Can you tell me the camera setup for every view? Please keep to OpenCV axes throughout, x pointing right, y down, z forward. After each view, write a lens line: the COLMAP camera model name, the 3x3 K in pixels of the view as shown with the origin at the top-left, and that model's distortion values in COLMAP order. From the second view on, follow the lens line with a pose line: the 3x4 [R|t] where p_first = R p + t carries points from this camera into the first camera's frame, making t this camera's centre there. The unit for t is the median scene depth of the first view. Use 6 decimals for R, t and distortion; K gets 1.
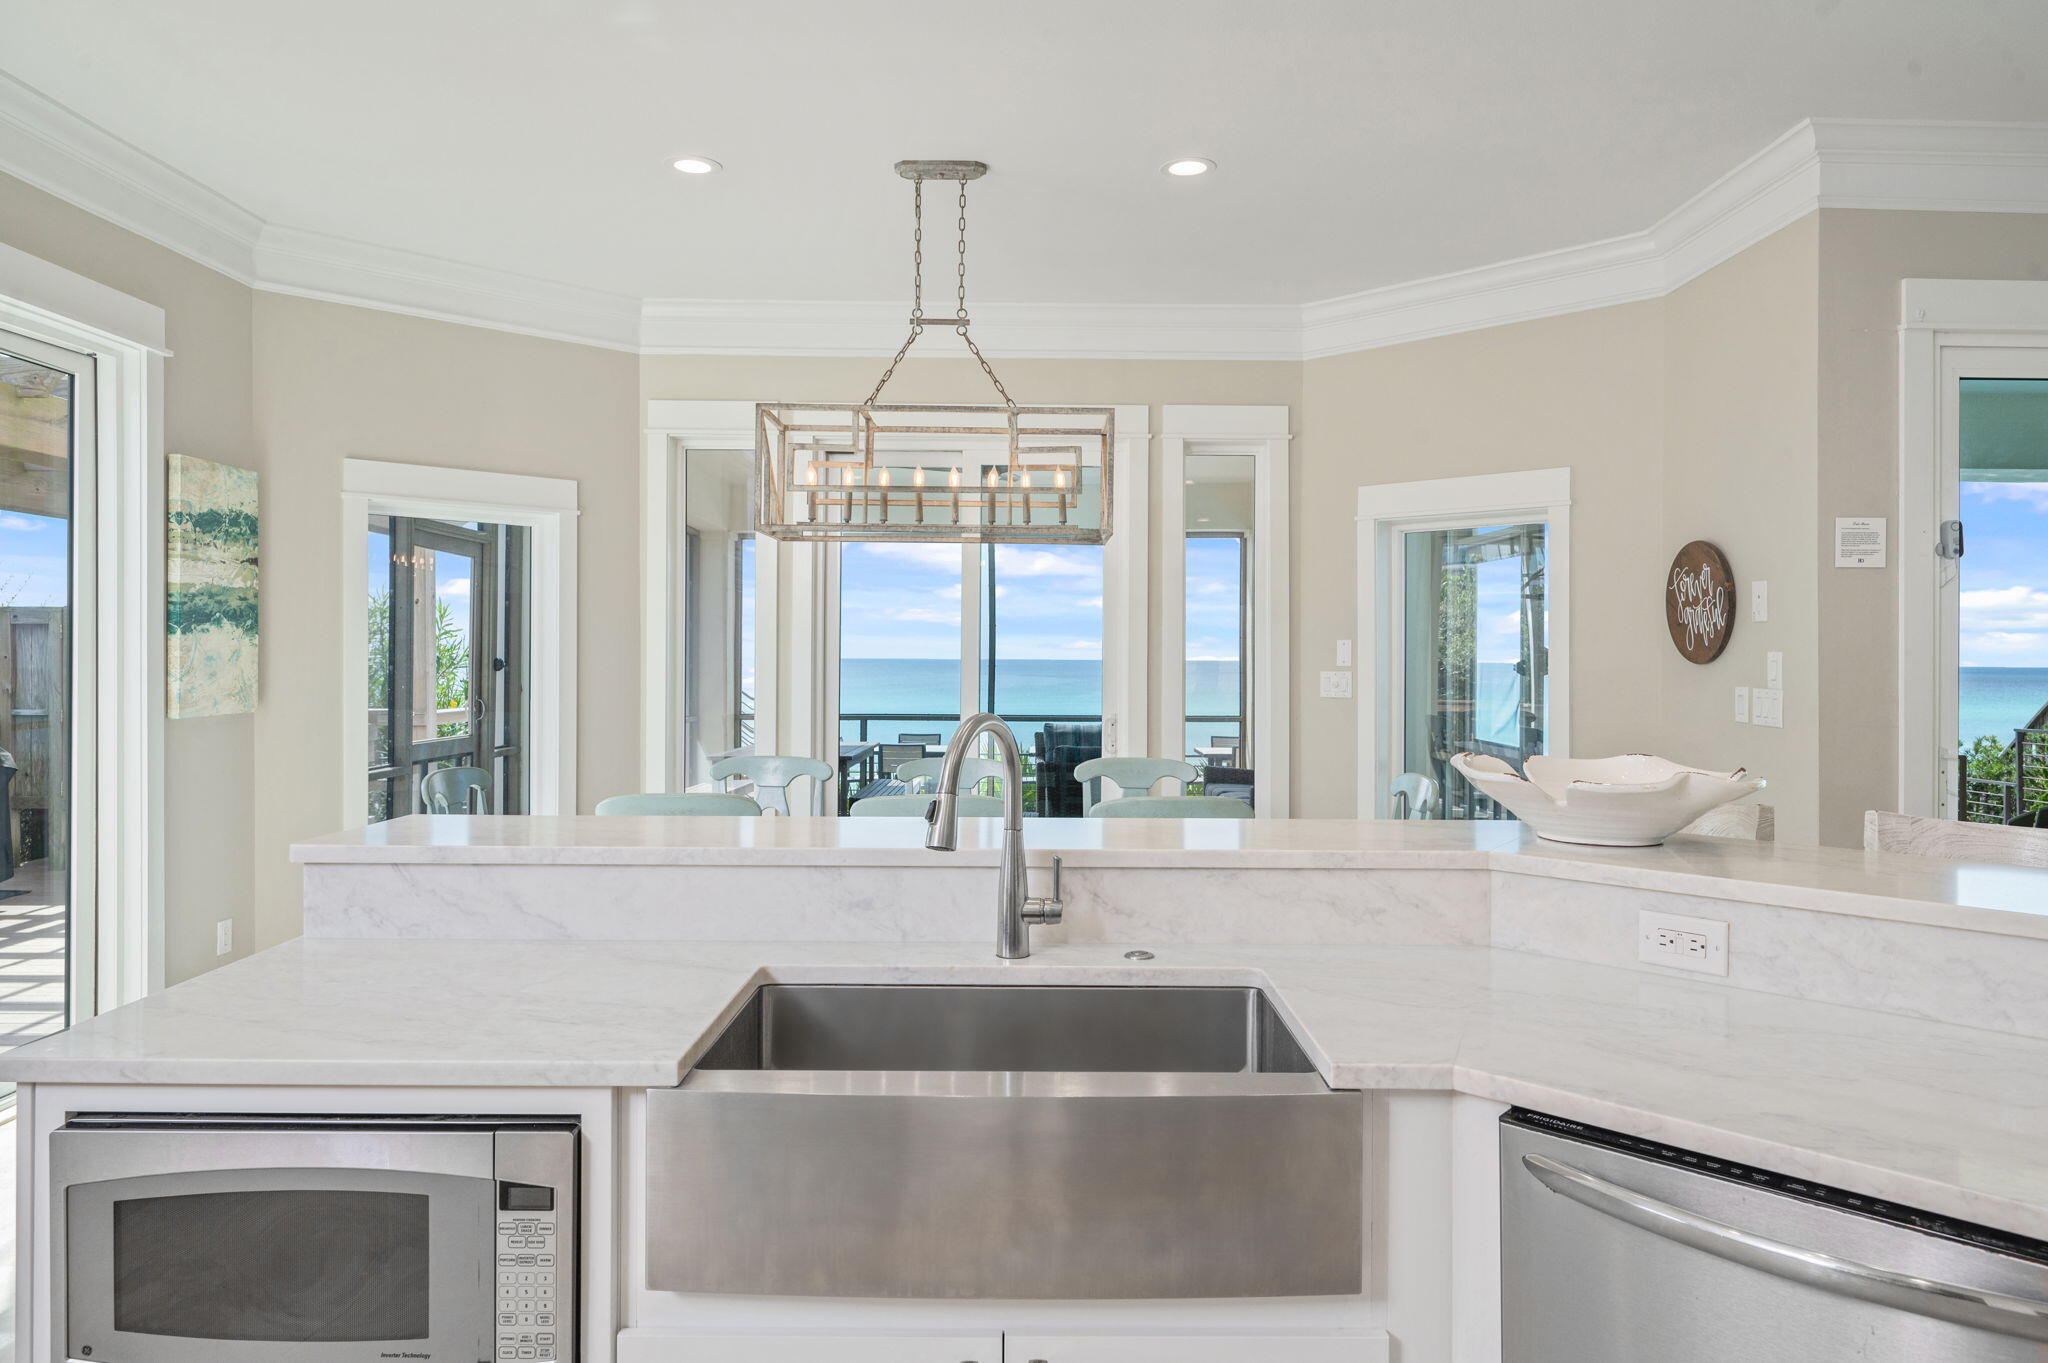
lens RADIAL K [[1255.6, 0, 1027.2], [0, 1255.6, 656.0], [0, 0, 1]] dist [-0.004194, -0.000575]
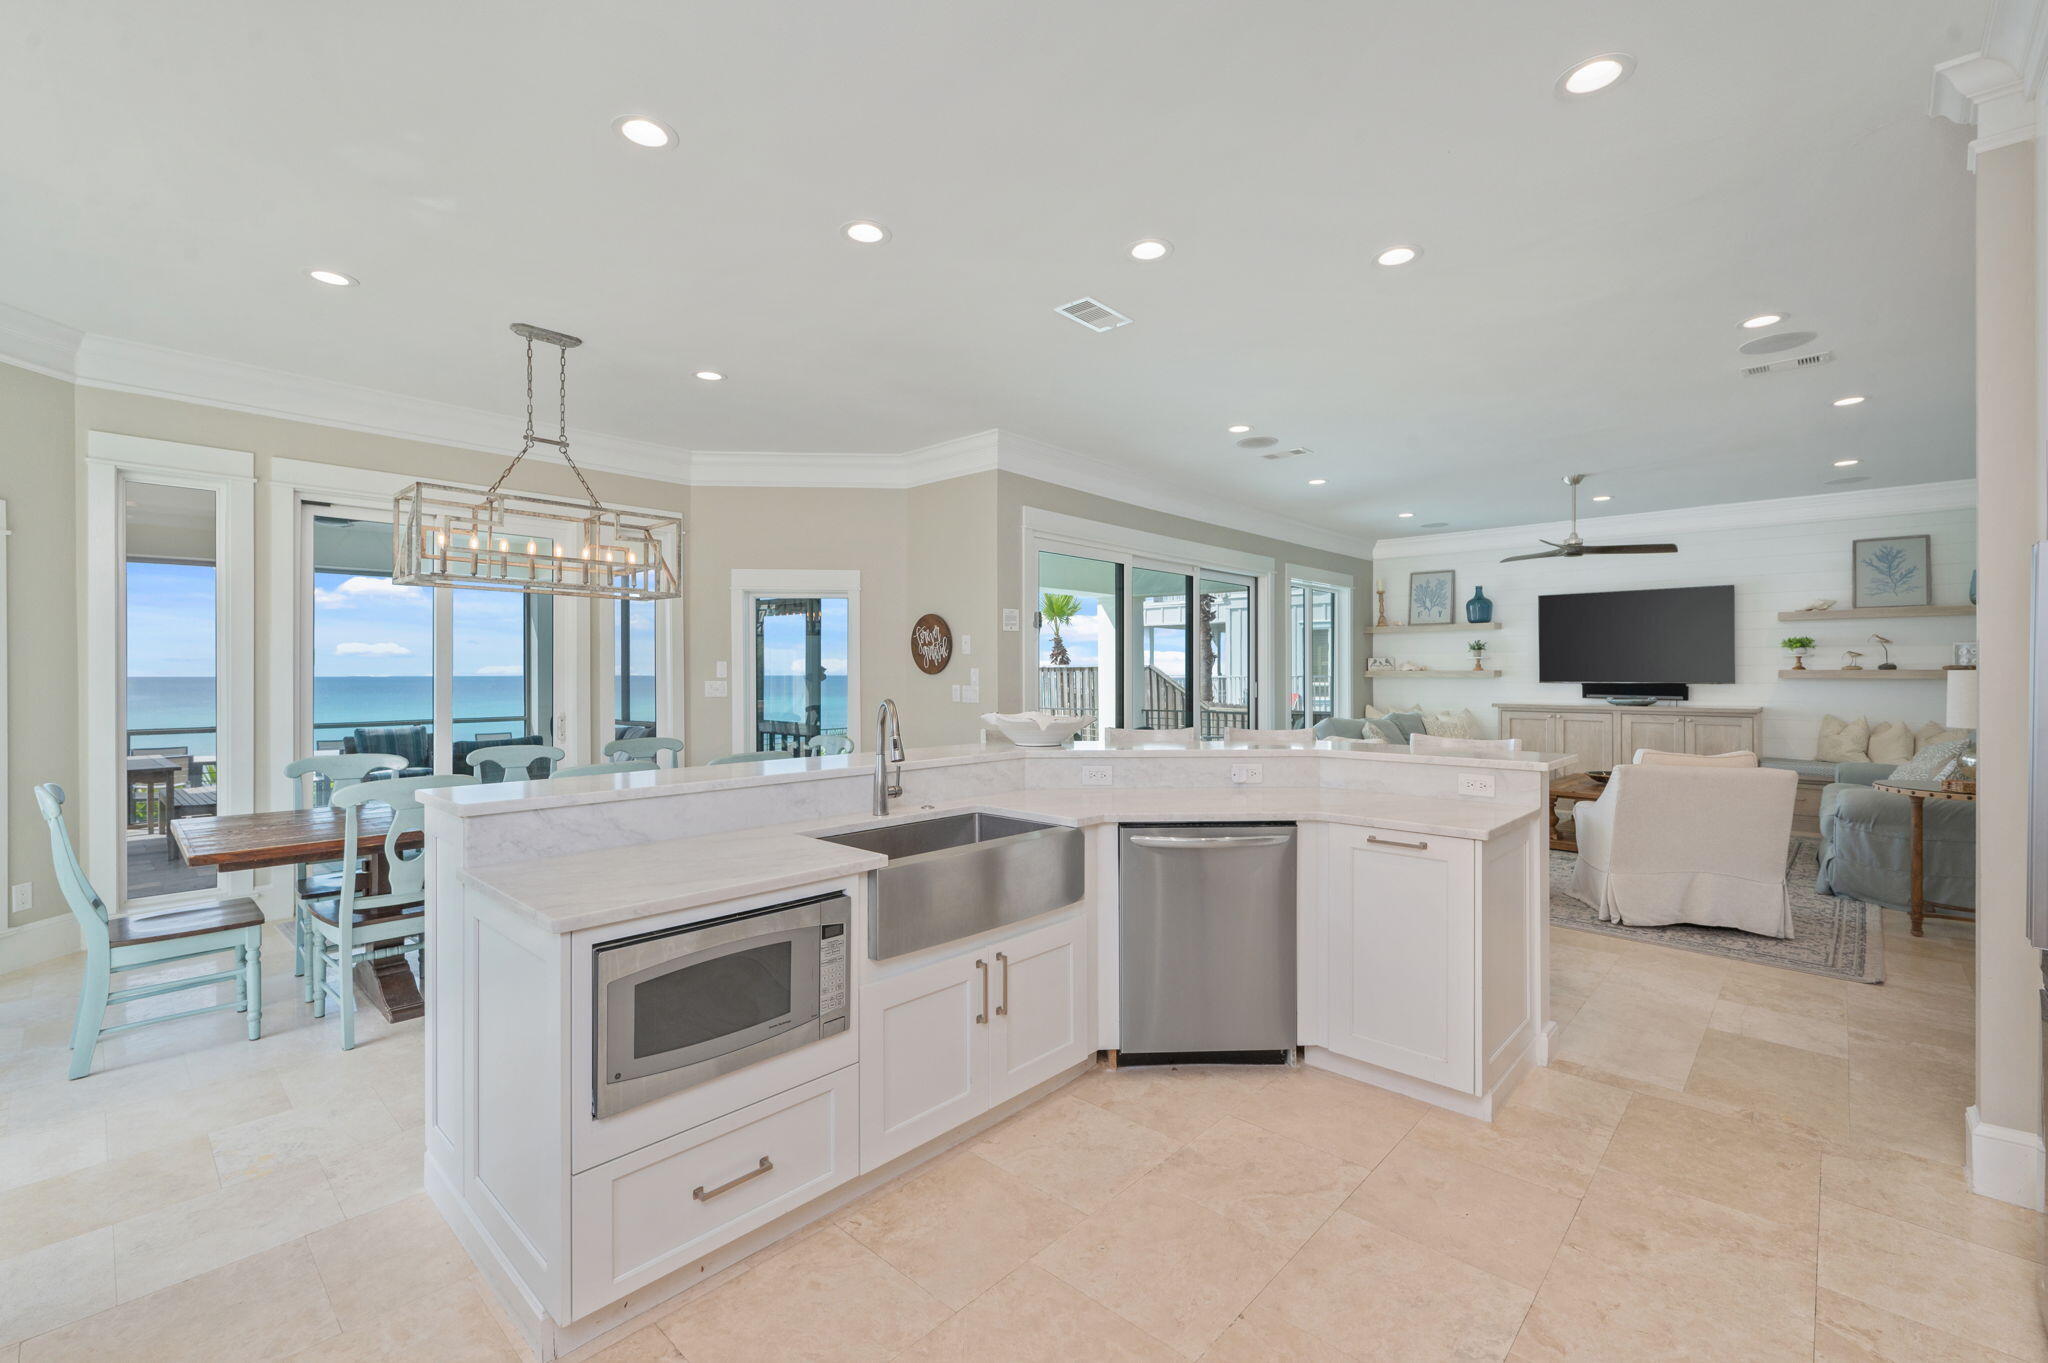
lens RADIAL K [[859.0, 0, 1024.0], [0, 859.0, 681.5], [0, 0, 1]] dist [-0.014217, 0.000028]
pose [[0.684972, -0.014299, 0.728429, -0.412484], [0.005074, 0.999877, 0.014856, -0.002021], [-0.728552, -0.006480, 0.684960, -0.073176]]
